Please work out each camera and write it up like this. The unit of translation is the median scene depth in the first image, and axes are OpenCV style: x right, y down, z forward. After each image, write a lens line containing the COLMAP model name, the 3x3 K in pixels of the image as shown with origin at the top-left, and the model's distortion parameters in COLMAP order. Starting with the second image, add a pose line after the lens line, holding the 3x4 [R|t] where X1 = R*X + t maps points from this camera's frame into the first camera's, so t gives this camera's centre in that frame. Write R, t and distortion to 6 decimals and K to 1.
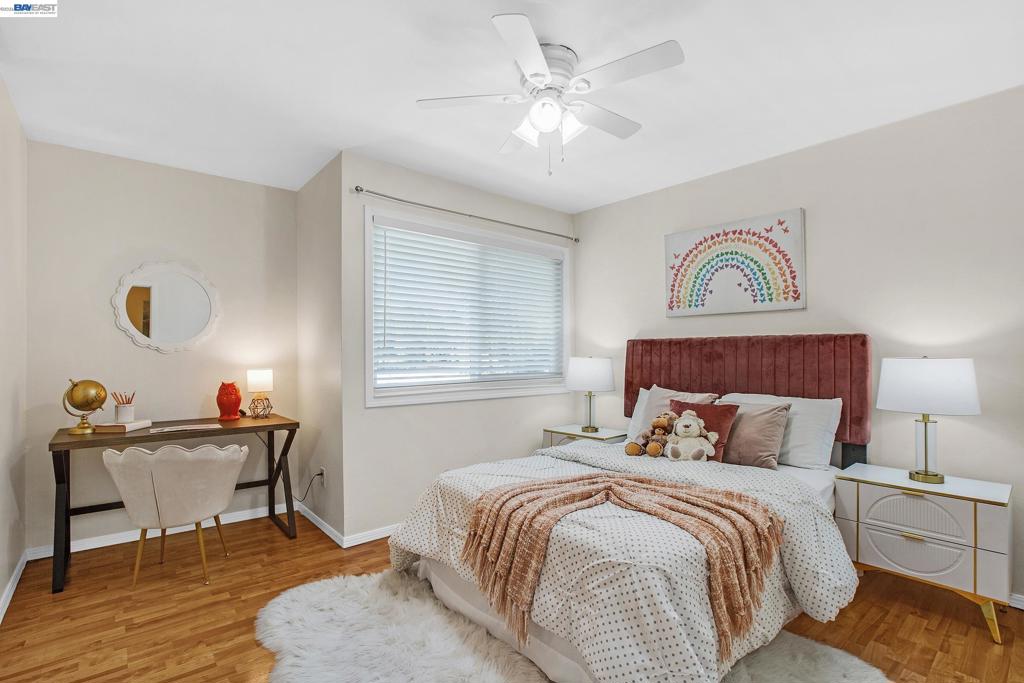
lens RADIAL K [[470.0, 0, 512.1], [0, 470.0, 349.7], [0, 0, 1]] dist [0.000845, 0.000057]
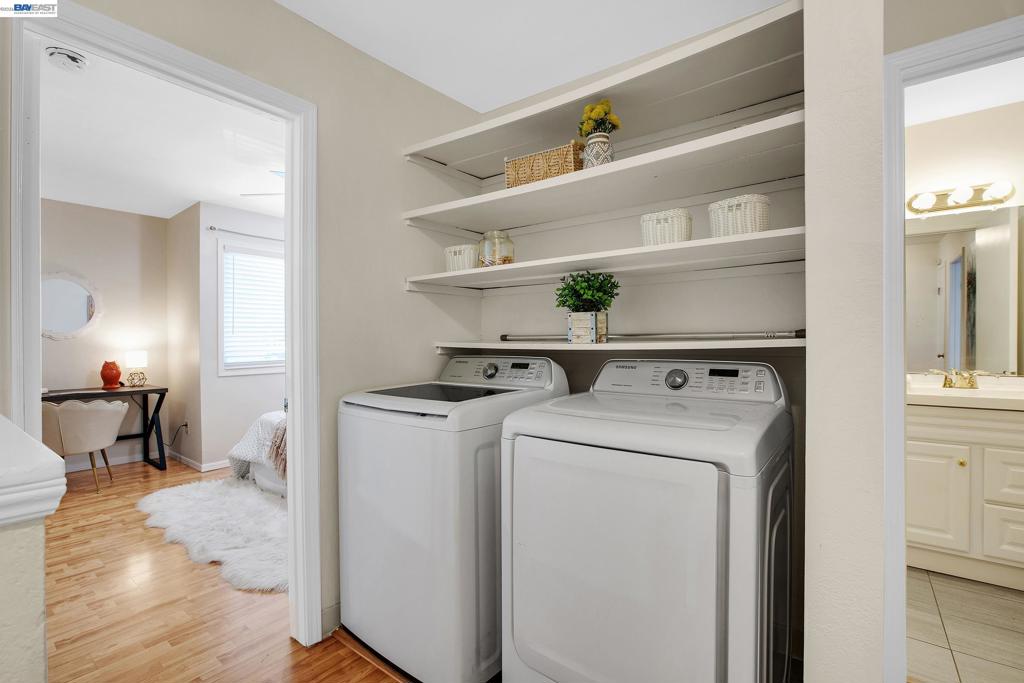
lens RADIAL K [[470.0, 0, 509.9], [0, 470.0, 339.6], [0, 0, 1]] dist [0.000845, 0.000057]
pose [[0.982058, 0.000614, 0.188579, 0.291362], [-0.002653, 0.999941, 0.010559, -0.011376], [-0.188562, -0.010870, 0.982001, -0.583429]]
